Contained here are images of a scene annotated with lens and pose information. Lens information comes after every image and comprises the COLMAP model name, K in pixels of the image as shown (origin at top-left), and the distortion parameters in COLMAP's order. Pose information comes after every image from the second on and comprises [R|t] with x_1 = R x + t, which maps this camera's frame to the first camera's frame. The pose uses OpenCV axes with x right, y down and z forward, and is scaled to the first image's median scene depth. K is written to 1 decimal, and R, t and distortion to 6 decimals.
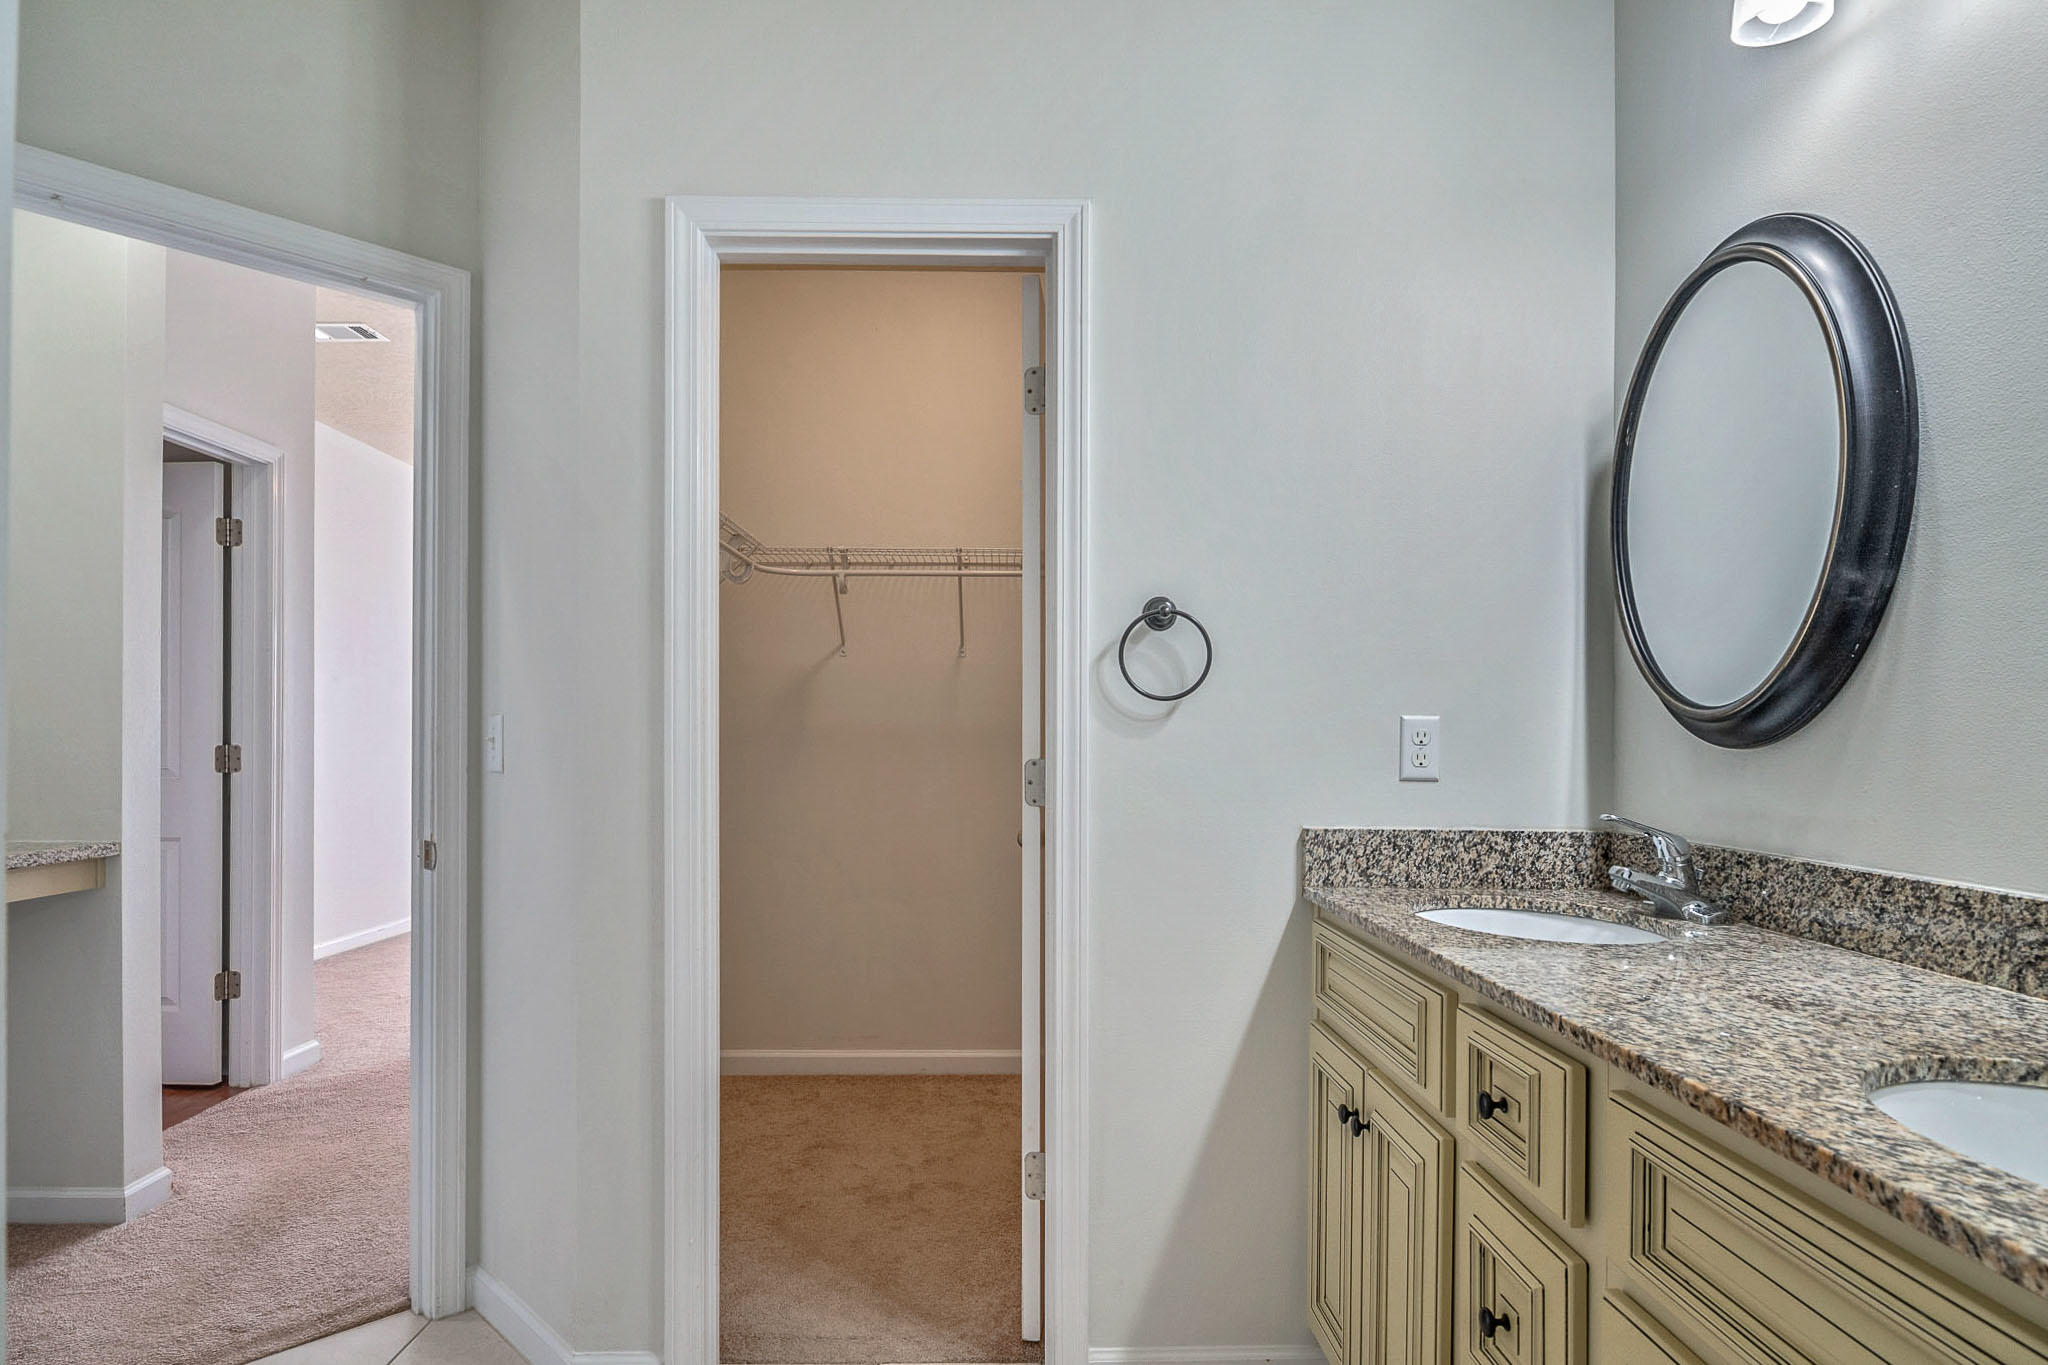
lens RADIAL K [[1084.2, 0, 1024.0], [0, 1084.2, 682.5], [0, 0, 1]] dist [0.002028, 0.000277]
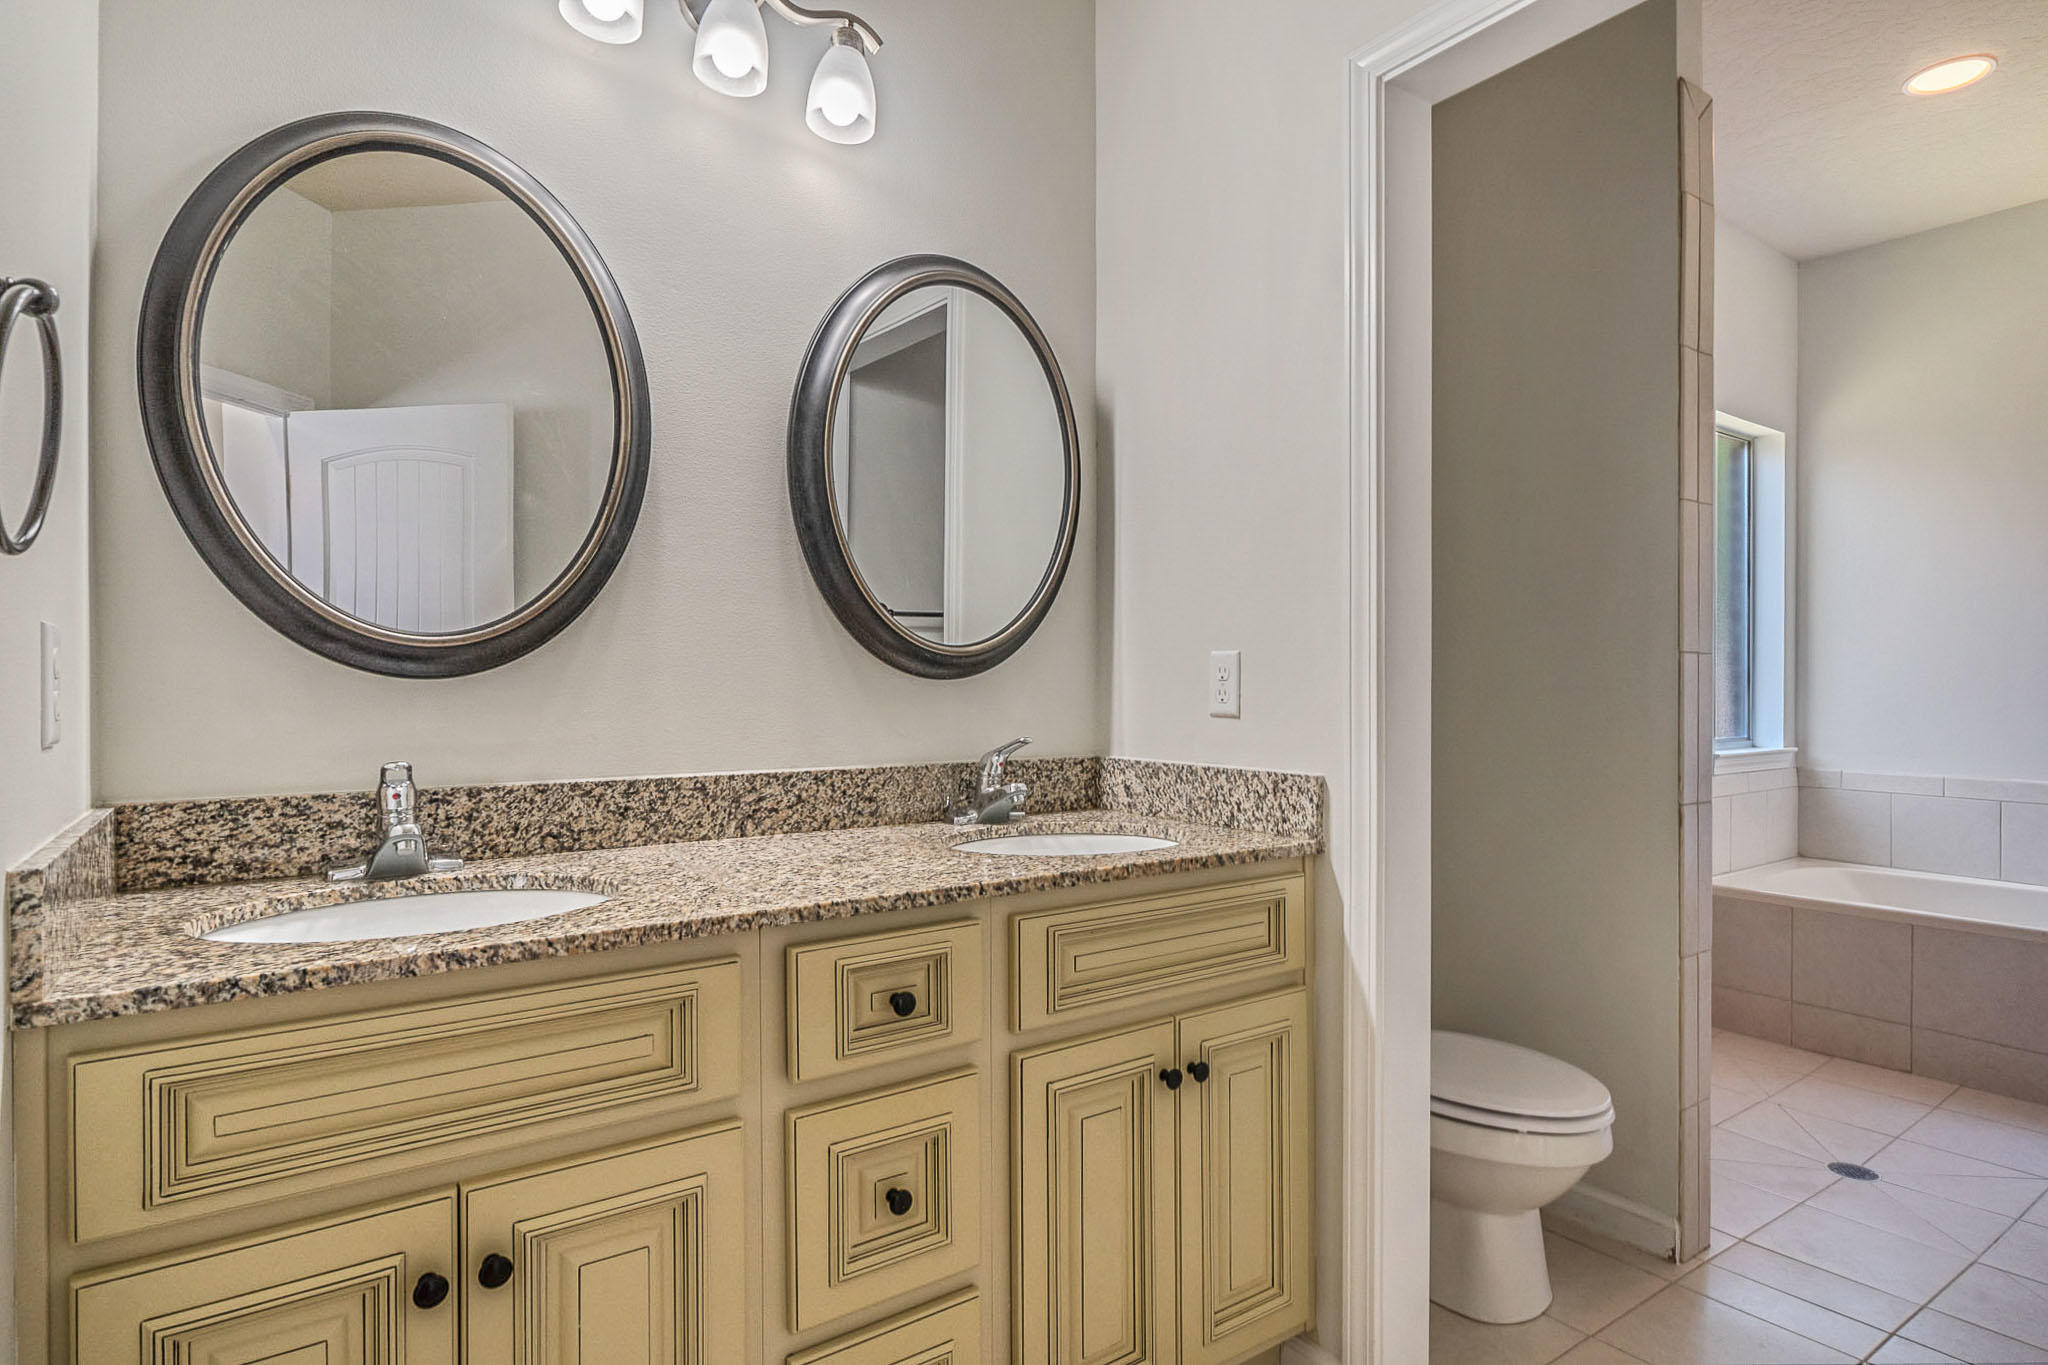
lens RADIAL K [[1084.2, 0, 1024.0], [0, 1084.2, 682.5], [0, 0, 1]] dist [0.002028, 0.000277]
pose [[-0.558442, -0.009895, 0.829485, -0.466718], [-0.045827, 0.998770, -0.018938, 0.069616], [-0.828277, -0.048588, -0.558209, 1.303675]]
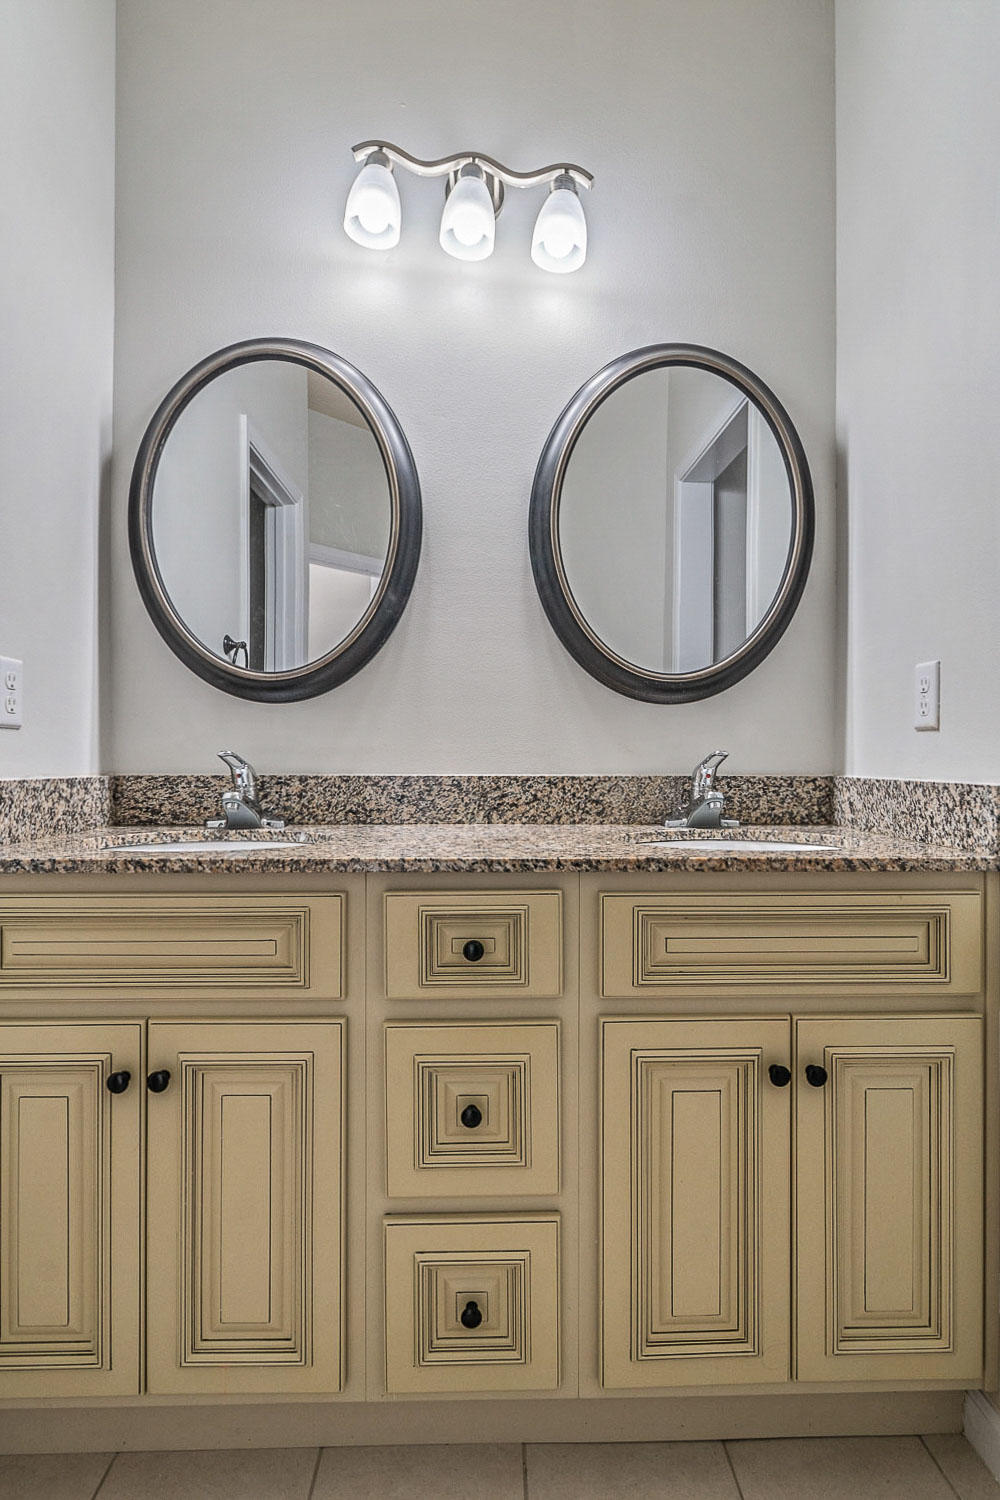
lens RADIAL K [[794.1, 0, 514.5], [0, 794.1, 753.2], [0, 0, 1]] dist [0.002028, 0.000277]
pose [[-0.004504, -0.005867, 0.999973, -0.447948], [-0.049450, 0.998761, 0.005637, 0.125091], [-0.998766, -0.049423, -0.004788, 0.825601]]
